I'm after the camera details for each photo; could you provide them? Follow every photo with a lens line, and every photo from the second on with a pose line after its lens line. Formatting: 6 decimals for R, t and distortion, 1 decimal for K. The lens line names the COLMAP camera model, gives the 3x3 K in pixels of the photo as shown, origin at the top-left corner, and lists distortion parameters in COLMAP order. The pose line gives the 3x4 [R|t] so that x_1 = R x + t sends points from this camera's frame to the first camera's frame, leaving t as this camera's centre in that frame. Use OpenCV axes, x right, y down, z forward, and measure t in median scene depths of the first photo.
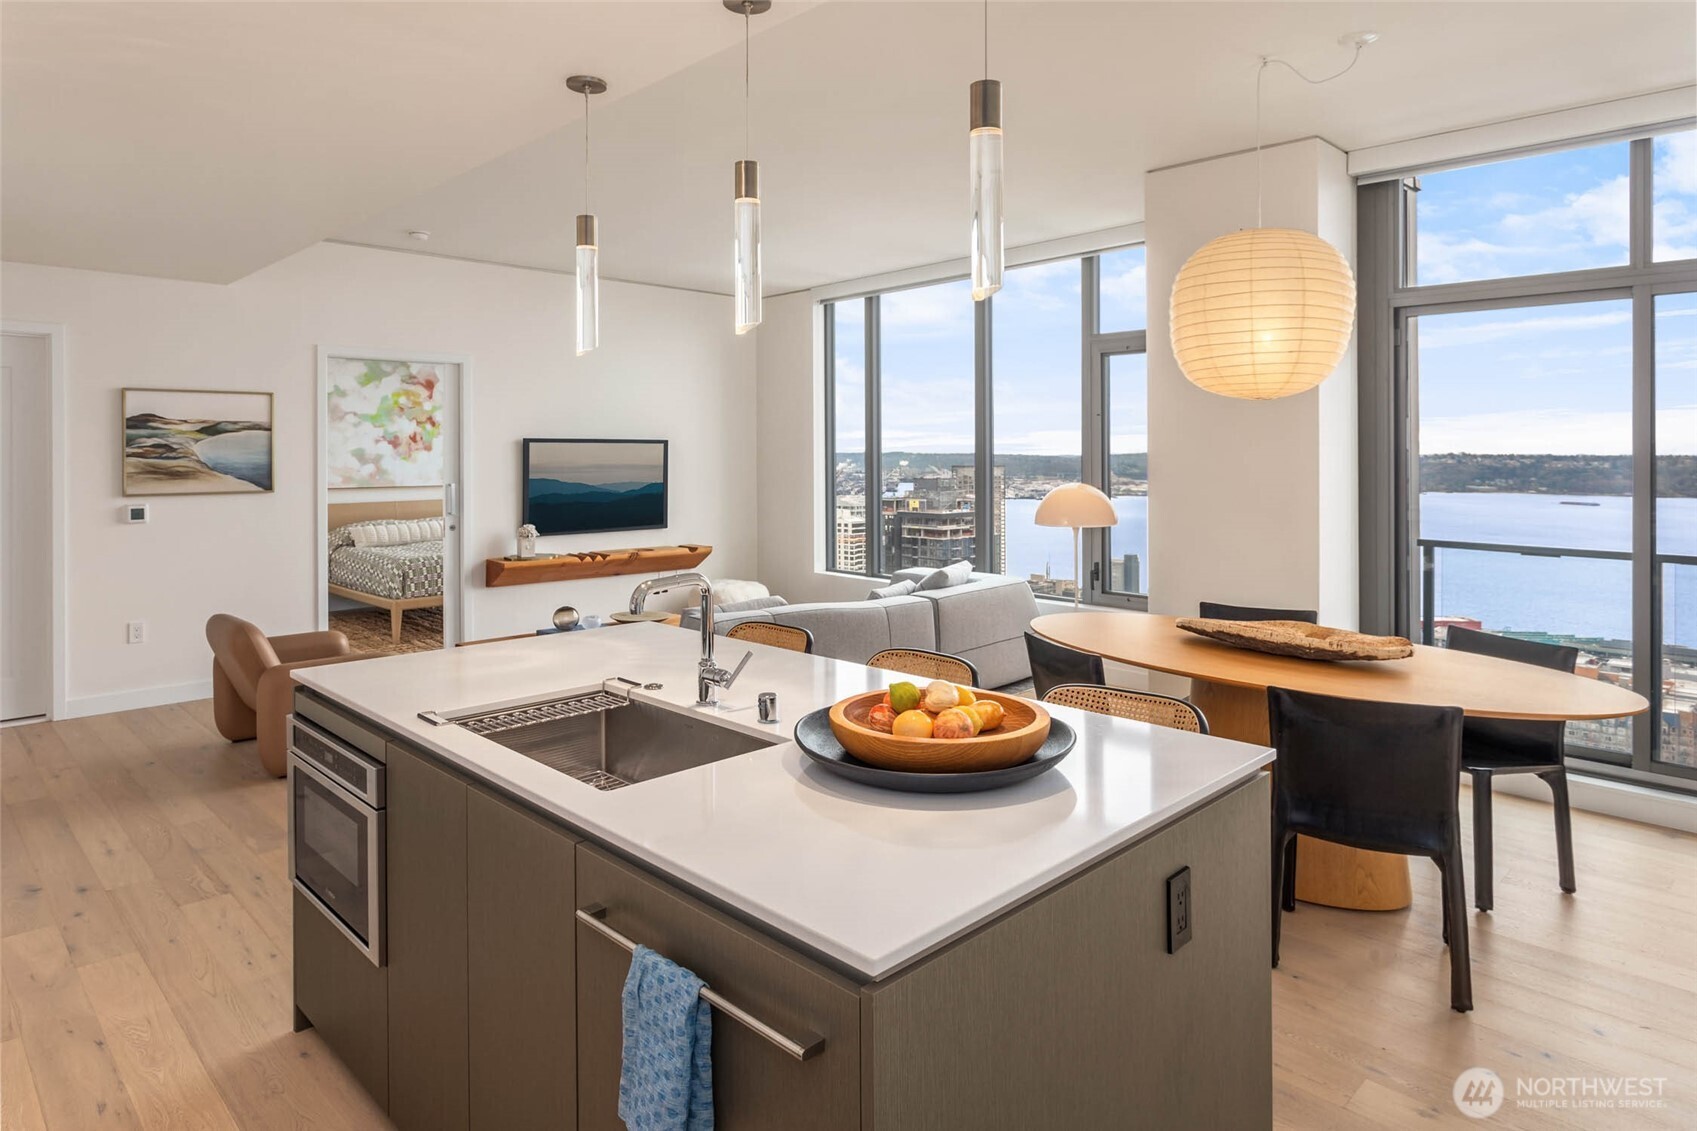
lens RADIAL K [[1003.8, 0, 820.2], [0, 1003.8, 441.0], [0, 0, 1]] dist [-0.013140, 0.001460]
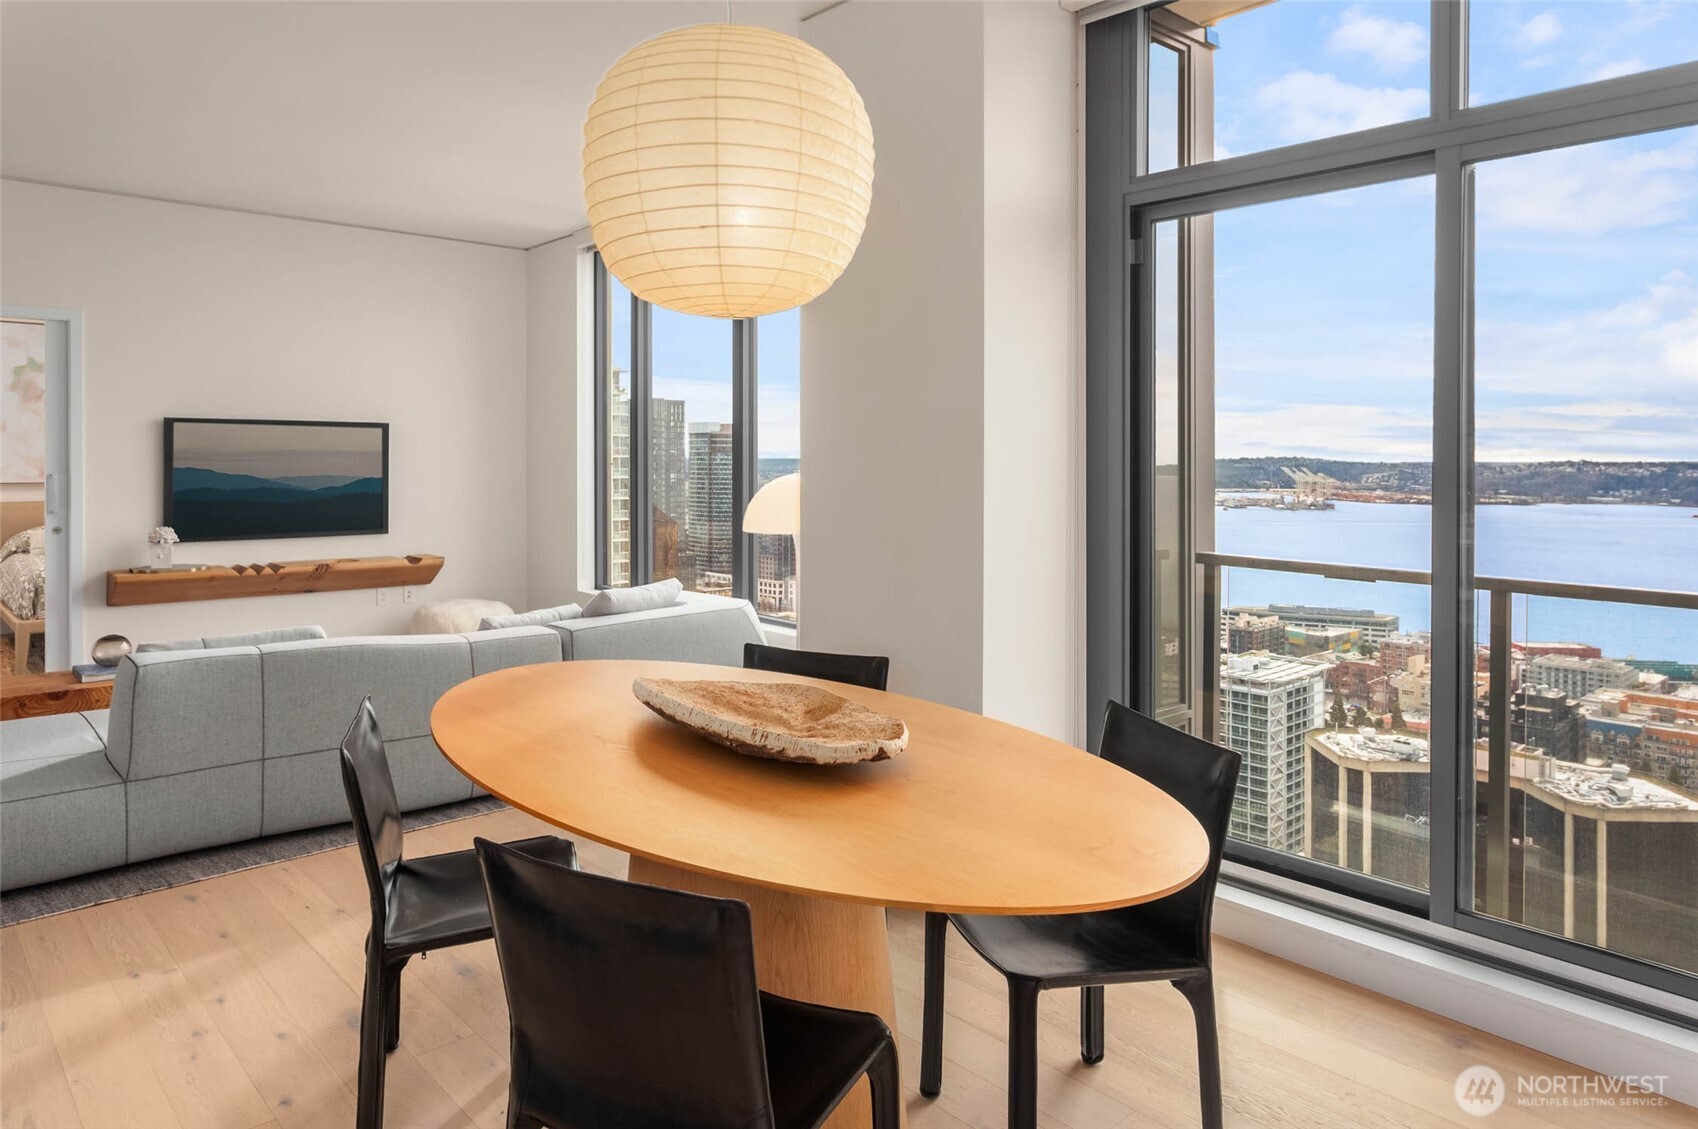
lens RADIAL K [[1093.4, 0, 823.3], [0, 1093.4, 461.7], [0, 0, 1]] dist [-0.006287, 0.005466]
pose [[0.999355, 0.004161, -0.035655, 0.236849], [-0.003587, 0.999863, 0.016157, 0.015254], [0.035718, -0.016019, 0.999234, 0.154897]]
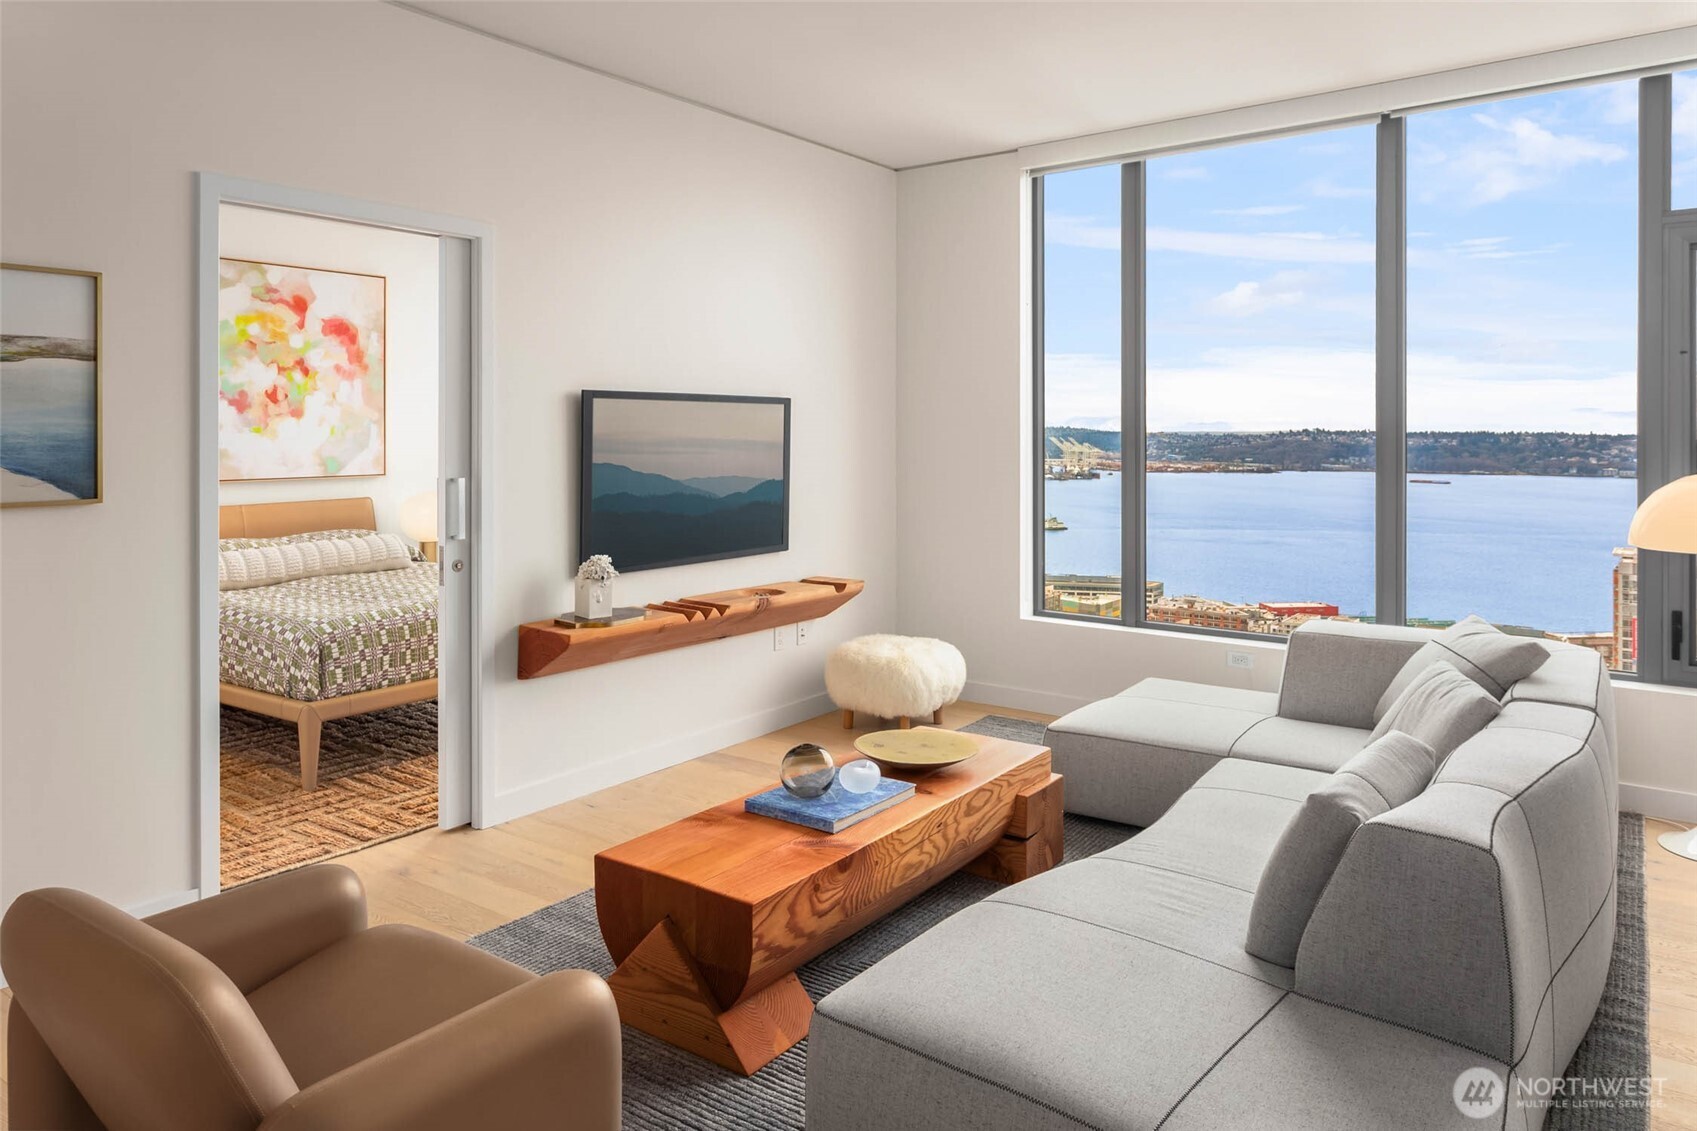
lens RADIAL K [[1154.9, 0, 842.1], [0, 1154.9, 417.3], [0, 0, 1]] dist [-0.006282, 0.000322]
pose [[0.984145, 0.002997, 0.177341, -0.254115], [-0.003326, 0.999993, 0.001559, 0.009778], [-0.177335, -0.002124, 0.984148, 0.360933]]
